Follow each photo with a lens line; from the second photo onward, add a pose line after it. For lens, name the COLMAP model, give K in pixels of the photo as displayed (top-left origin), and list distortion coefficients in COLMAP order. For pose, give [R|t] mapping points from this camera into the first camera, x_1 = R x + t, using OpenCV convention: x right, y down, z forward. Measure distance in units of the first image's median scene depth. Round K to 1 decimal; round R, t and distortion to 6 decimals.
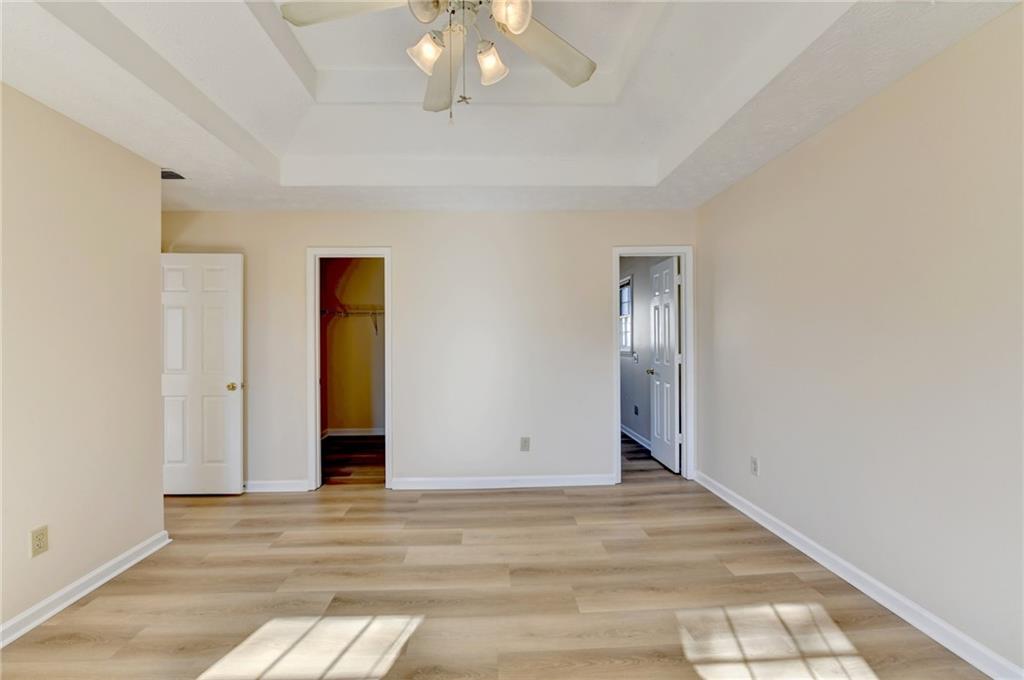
lens RADIAL K [[420.6, 0, 495.2], [0, 420.6, 341.3], [0, 0, 1]] dist [-0.015833, -0.002644]
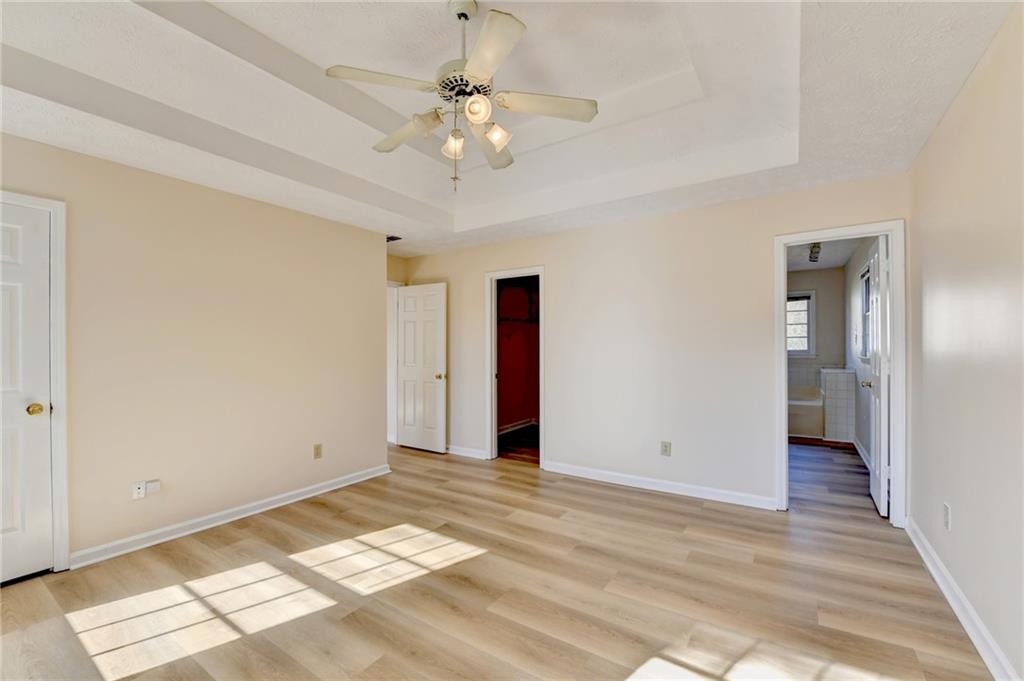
lens RADIAL K [[420.6, 0, 499.6], [0, 420.6, 345.6], [0, 0, 1]] dist [-0.015833, -0.002644]
pose [[0.810243, 0.003017, -0.586086, 0.467578], [-0.001049, 0.999993, 0.003697, -0.003076], [0.586093, -0.002381, 0.810241, -0.046537]]
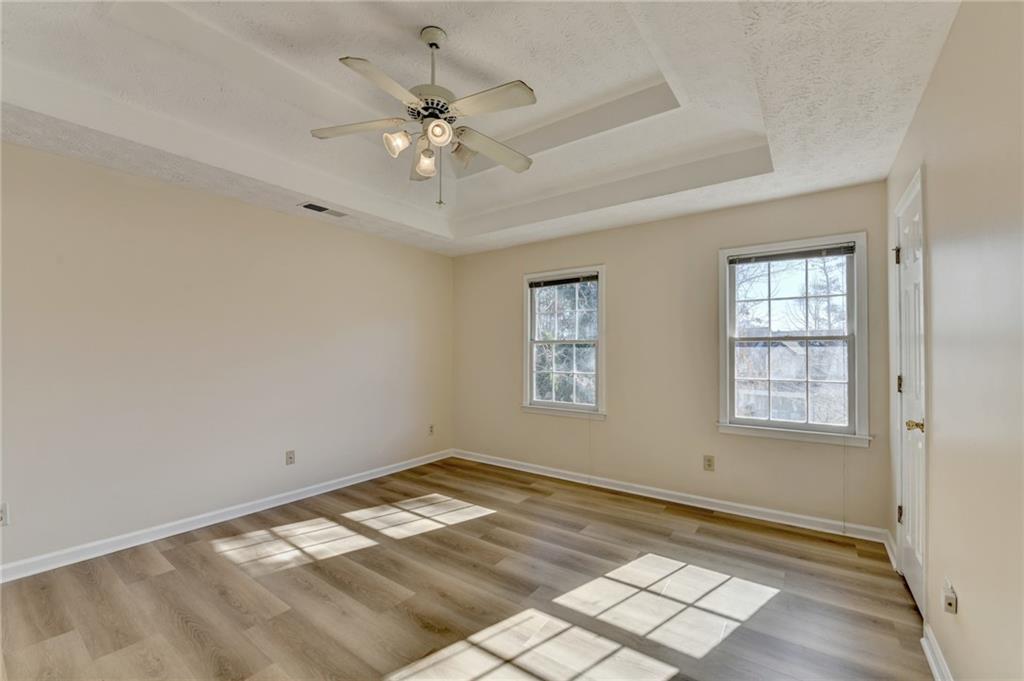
lens RADIAL K [[420.6, 0, 501.5], [0, 420.6, 343.5], [0, 0, 1]] dist [-0.015833, -0.002644]
pose [[-0.786618, 0.011696, 0.617329, -0.678426], [0.003034, 0.999882, -0.015077, -0.019530], [-0.617433, -0.009987, -0.786560, 1.133281]]
